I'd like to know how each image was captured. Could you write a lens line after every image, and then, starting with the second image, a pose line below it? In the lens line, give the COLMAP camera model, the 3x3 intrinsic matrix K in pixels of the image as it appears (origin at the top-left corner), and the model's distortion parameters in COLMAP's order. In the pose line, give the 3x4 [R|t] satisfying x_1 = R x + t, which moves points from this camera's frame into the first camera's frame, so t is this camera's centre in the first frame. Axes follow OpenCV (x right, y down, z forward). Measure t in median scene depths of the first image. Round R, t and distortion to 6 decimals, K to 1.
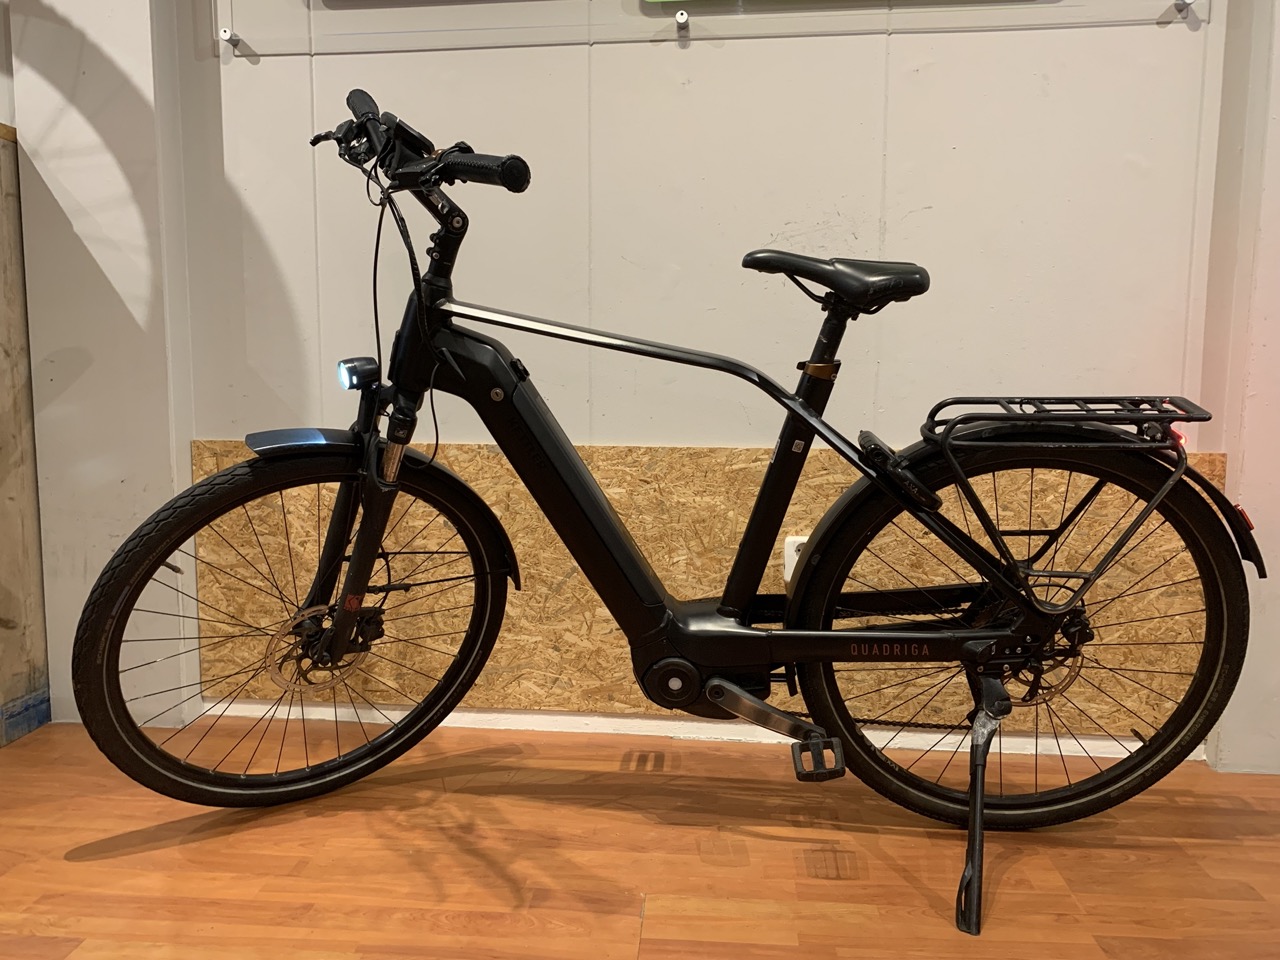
lens RADIAL K [[954.4, 0, 640.0], [0, 954.4, 480.0], [0, 0, 1]] dist [0.001593, 0.001812]
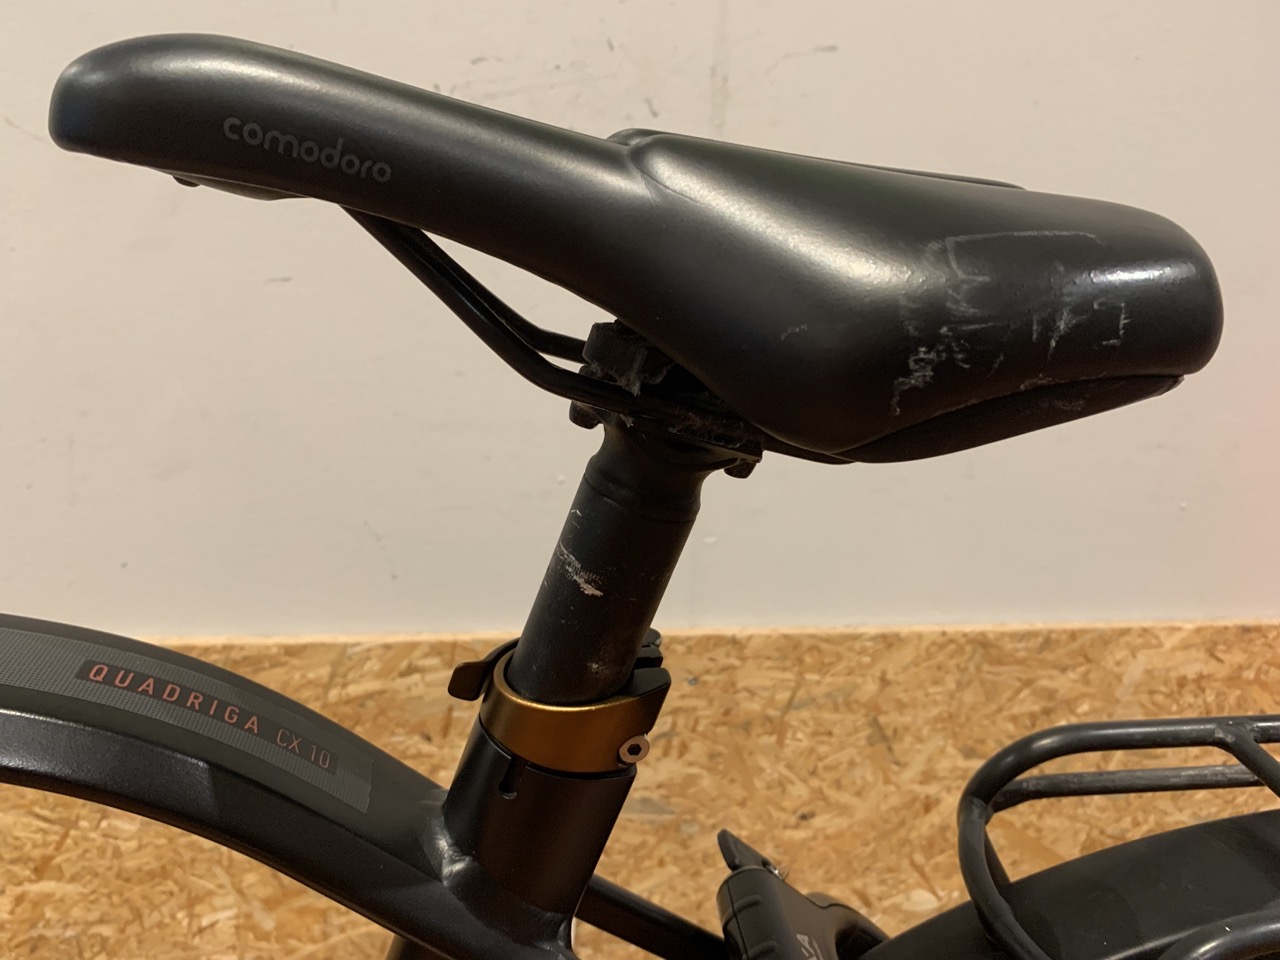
lens RADIAL K [[954.4, 0, 640.0], [0, 954.4, 480.0], [0, 0, 1]] dist [0.001593, 0.001812]
pose [[0.965658, -0.020199, 0.259032, 0.130602], [-0.001337, 0.996574, 0.082694, -0.152841], [-0.259815, -0.080201, 0.962322, 0.689084]]
